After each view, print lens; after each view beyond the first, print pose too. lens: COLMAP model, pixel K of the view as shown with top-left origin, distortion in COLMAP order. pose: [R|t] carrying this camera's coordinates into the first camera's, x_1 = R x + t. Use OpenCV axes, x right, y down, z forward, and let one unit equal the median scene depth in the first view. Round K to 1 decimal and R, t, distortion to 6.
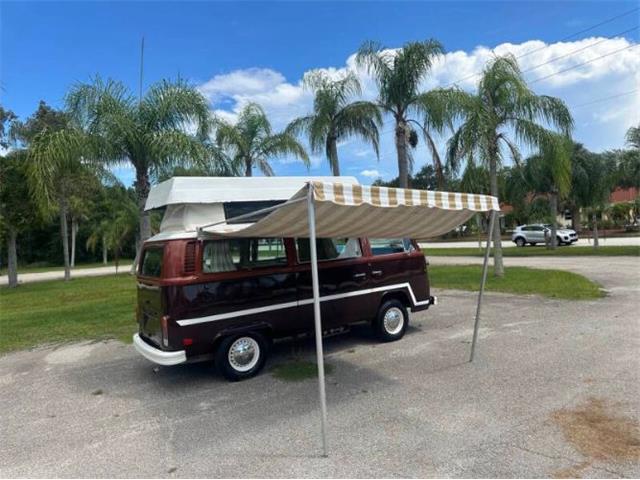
lens RADIAL K [[457.5, 0, 320.0], [0, 457.5, 240.0], [0, 0, 1]] dist [0.100137, -0.152737]
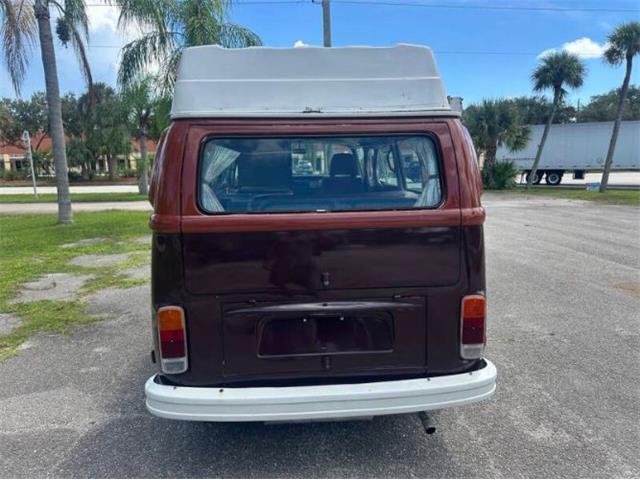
lens RADIAL K [[457.5, 0, 320.0], [0, 457.5, 240.0], [0, 0, 1]] dist [0.100137, -0.152737]
pose [[0.457464, -0.078903, 0.885721, -0.574527], [-0.012515, 0.995386, 0.095136, 0.054156], [-0.889140, -0.054606, 0.454365, 0.680335]]
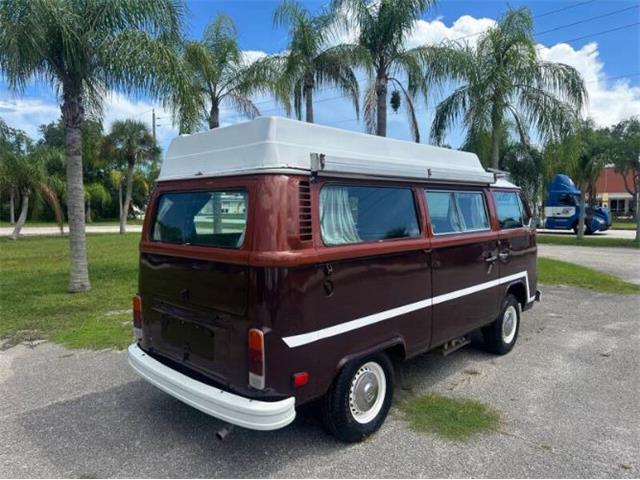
lens RADIAL K [[457.5, 0, 320.0], [0, 457.5, 240.0], [0, 0, 1]] dist [0.100137, -0.152737]
pose [[0.970397, 0.051086, 0.236049, -0.277900], [-0.062712, 0.997147, 0.042005, 0.034010], [-0.233229, -0.055565, 0.970833, 0.368522]]
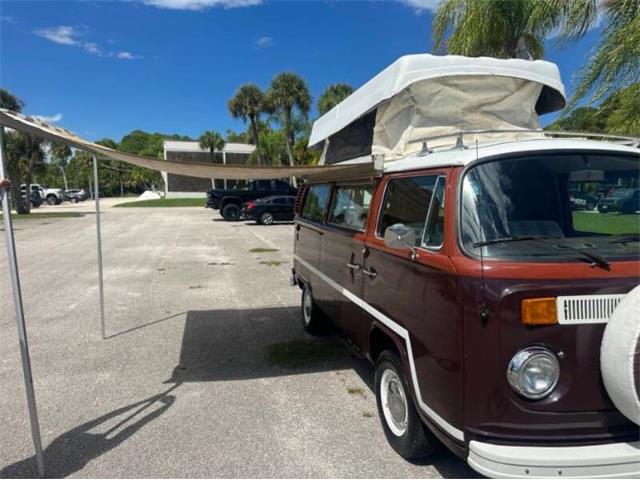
lens RADIAL K [[457.5, 0, 320.0], [0, 457.5, 240.0], [0, 0, 1]] dist [0.100137, -0.152737]
pose [[-0.337078, 0.170154, -0.925973, 0.518032], [0.015863, 0.984419, 0.175119, -0.040174], [0.941343, 0.044340, -0.334525, 1.015536]]
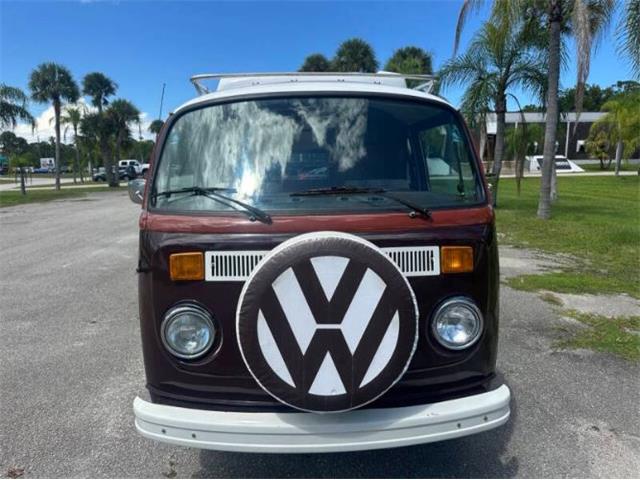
lens RADIAL K [[457.5, 0, 320.0], [0, 457.5, 240.0], [0, 0, 1]] dist [0.100137, -0.152737]
pose [[-0.537316, 0.213775, -0.815838, 0.393856], [0.047542, 0.973481, 0.223771, -0.016492], [0.842040, 0.081449, -0.533230, 1.240246]]
